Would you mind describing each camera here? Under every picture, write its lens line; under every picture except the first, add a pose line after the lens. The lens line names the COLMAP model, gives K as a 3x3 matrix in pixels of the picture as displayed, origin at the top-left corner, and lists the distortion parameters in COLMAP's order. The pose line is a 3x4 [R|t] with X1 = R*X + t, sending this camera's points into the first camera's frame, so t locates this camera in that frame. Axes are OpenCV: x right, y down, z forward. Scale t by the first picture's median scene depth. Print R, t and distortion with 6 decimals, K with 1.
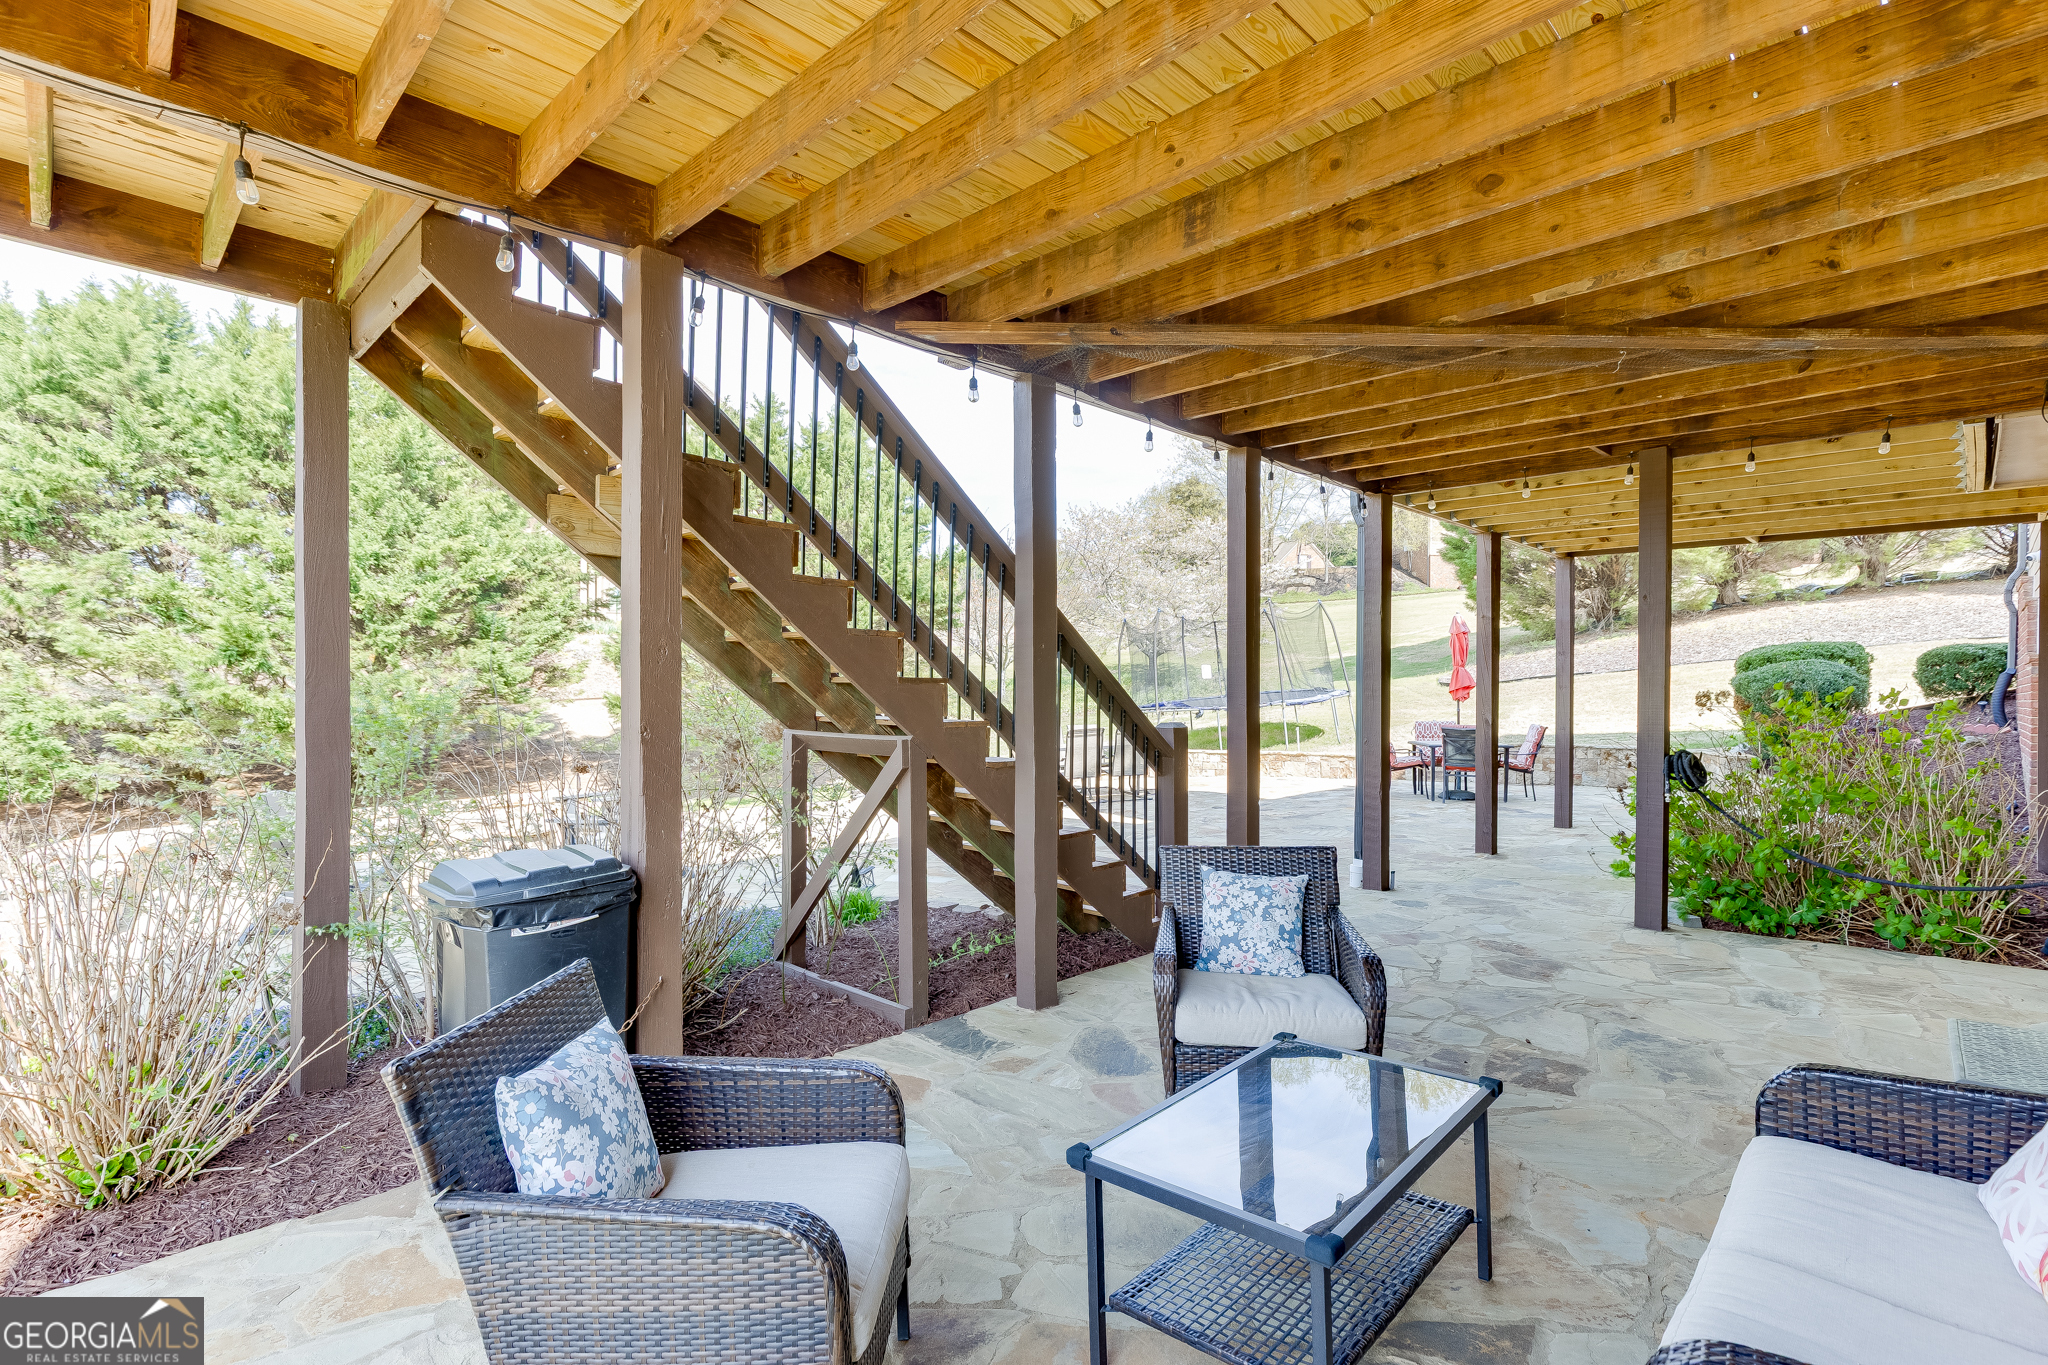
lens RADIAL K [[965.4, 0, 1024.0], [0, 965.4, 682.5], [0, 0, 1]] dist [0.001185, 0.000071]
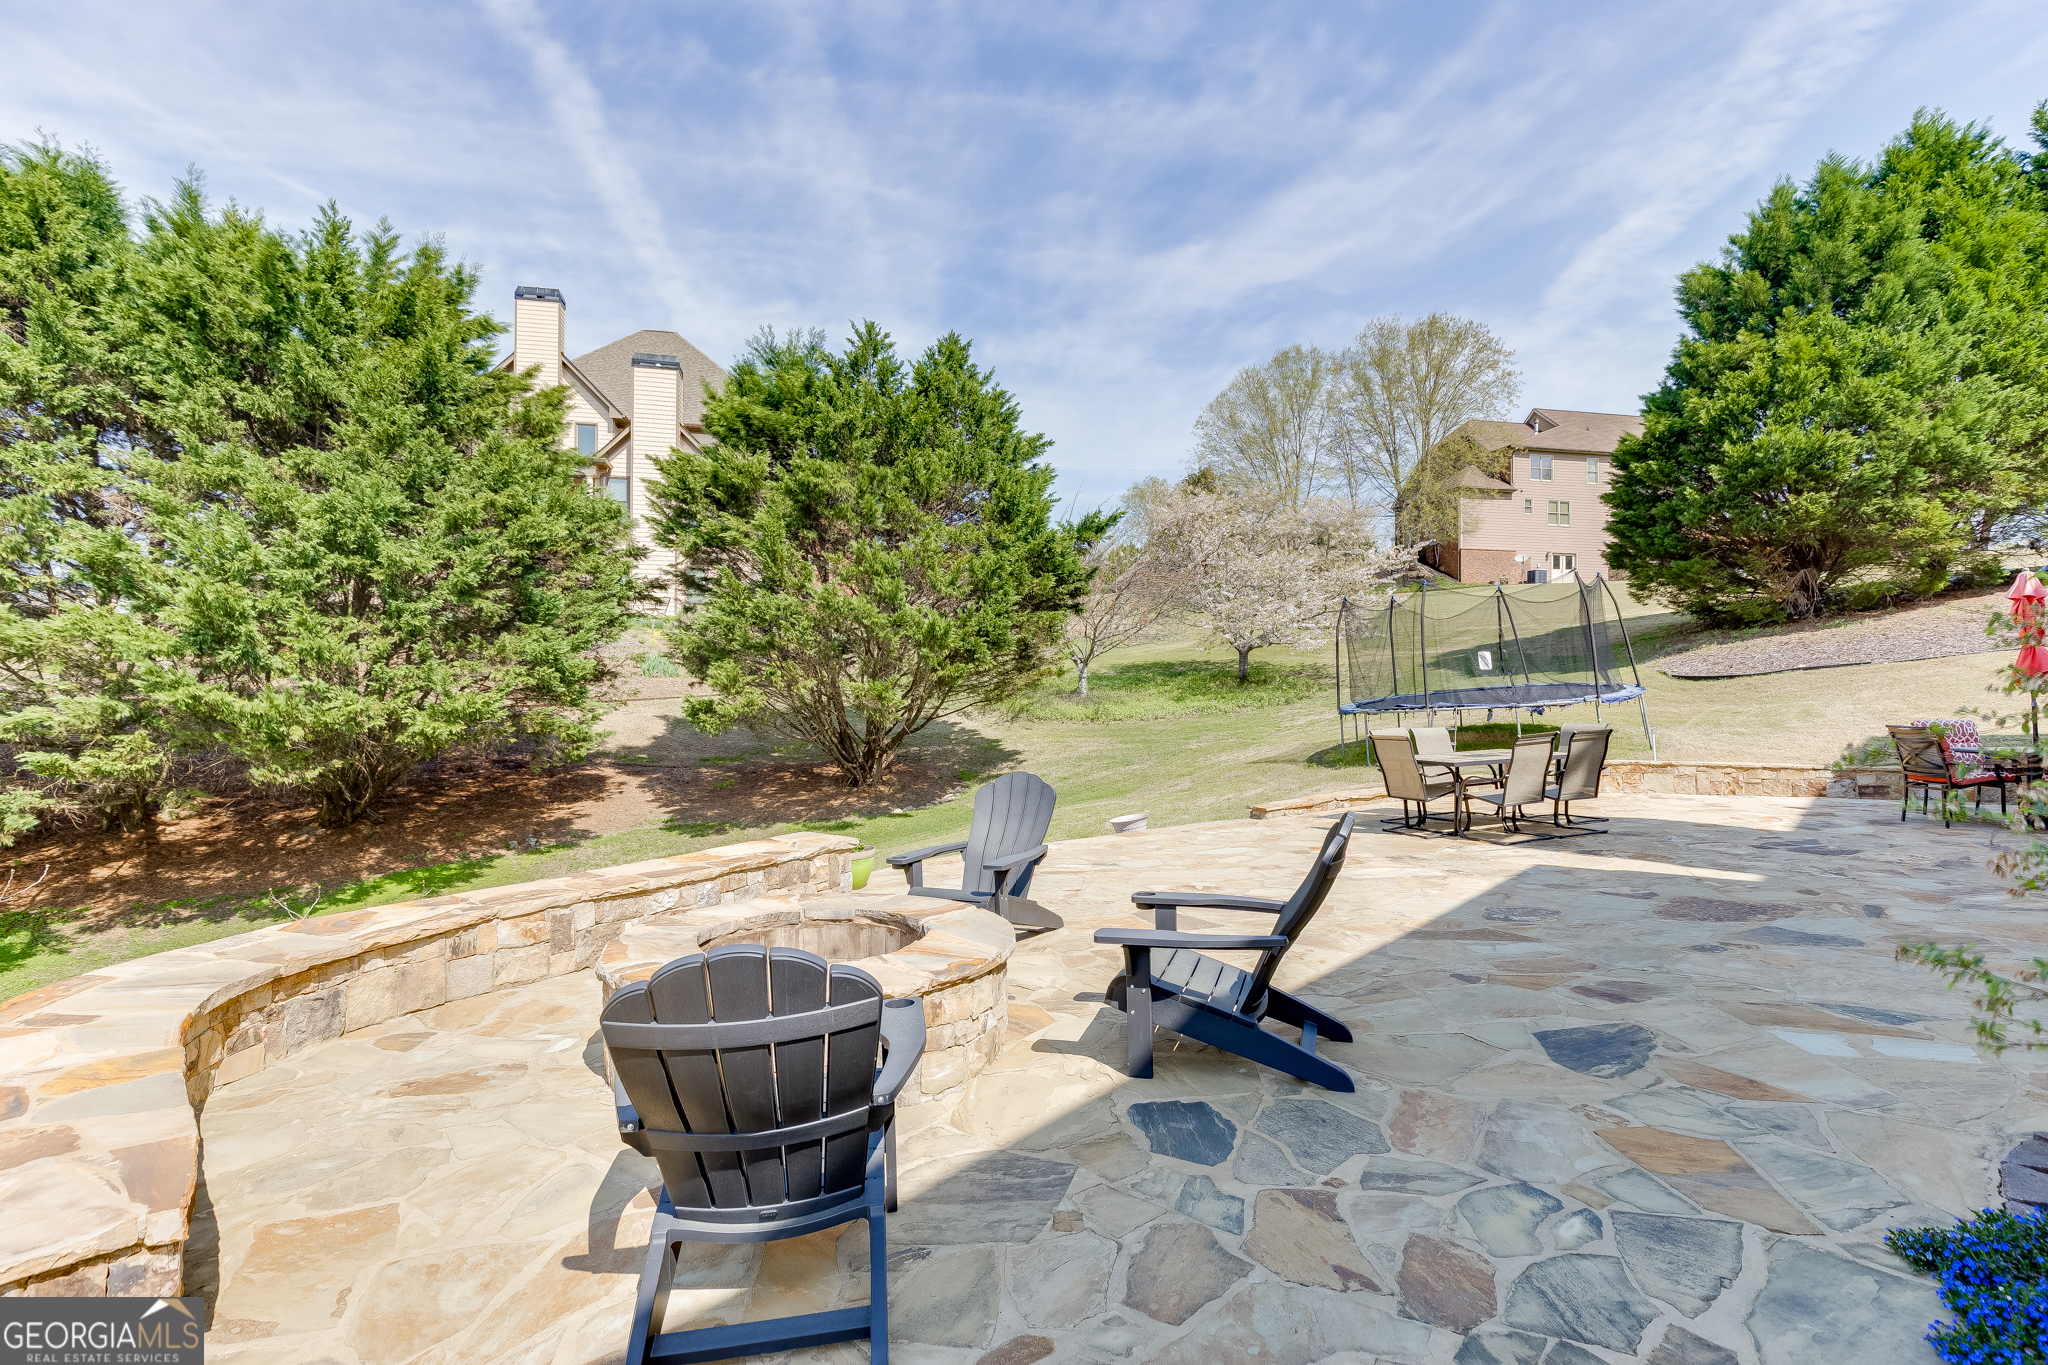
lens RADIAL K [[958.1, 0, 1024.0], [0, 958.1, 682.5], [0, 0, 1]] dist [0.000728, 0.001373]
pose [[0.998182, -0.005384, 0.060023, -0.233028], [0.005406, 0.999985, -0.000198, 0.005610], [-0.060021, 0.000522, 0.998197, 0.229448]]
